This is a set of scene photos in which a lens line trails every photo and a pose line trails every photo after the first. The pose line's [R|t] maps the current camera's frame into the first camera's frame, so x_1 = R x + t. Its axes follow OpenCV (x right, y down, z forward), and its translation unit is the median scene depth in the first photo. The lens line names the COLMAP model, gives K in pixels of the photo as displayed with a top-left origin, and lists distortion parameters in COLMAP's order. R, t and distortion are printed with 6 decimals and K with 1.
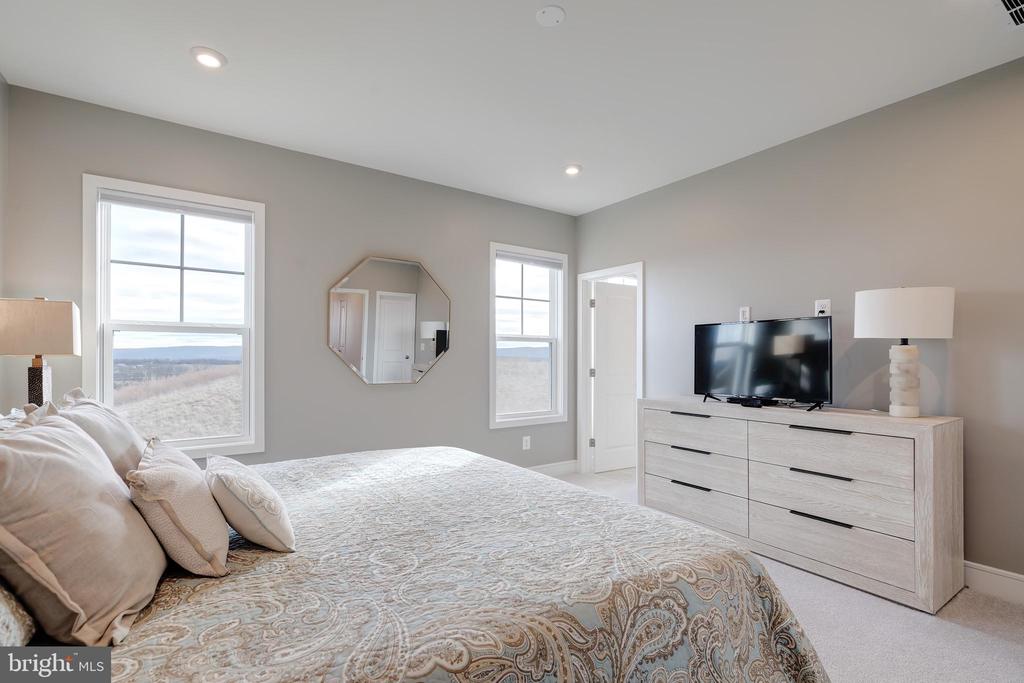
lens RADIAL K [[479.9, 0, 511.4], [0, 479.9, 359.2], [0, 0, 1]] dist [0.036827, 0.000155]
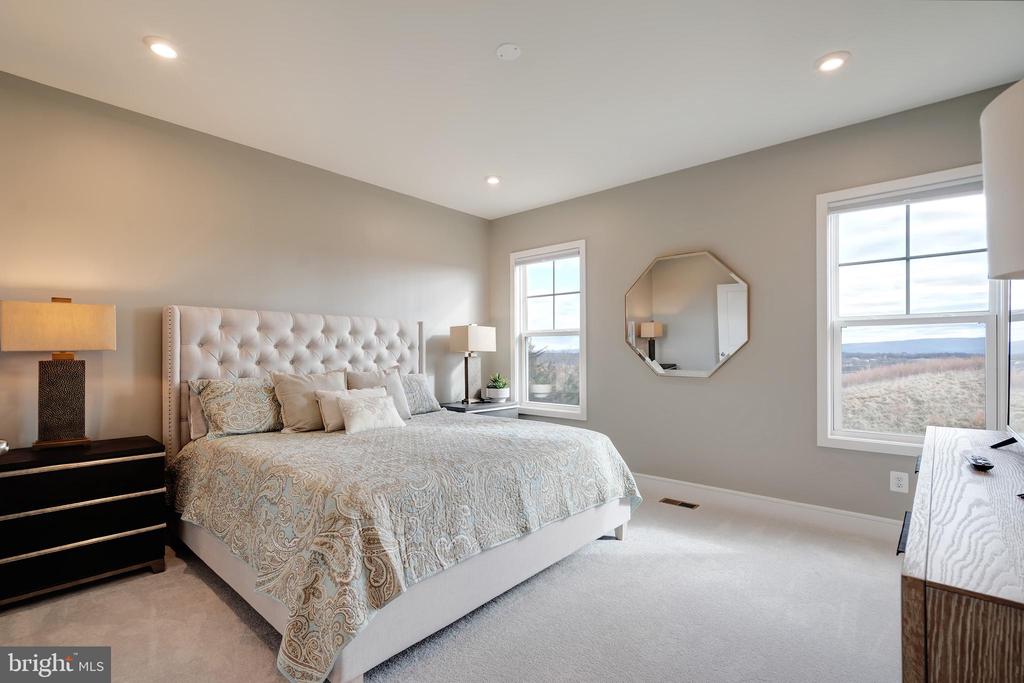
lens RADIAL K [[473.3, 0, 504.2], [0, 473.3, 351.2], [0, 0, 1]] dist [-0.004198, -0.000047]
pose [[0.231772, -0.004562, -0.972759, 0.115814], [-0.001610, 0.999986, -0.005073, 0.000582], [0.972769, 0.002742, 0.231762, 0.074066]]
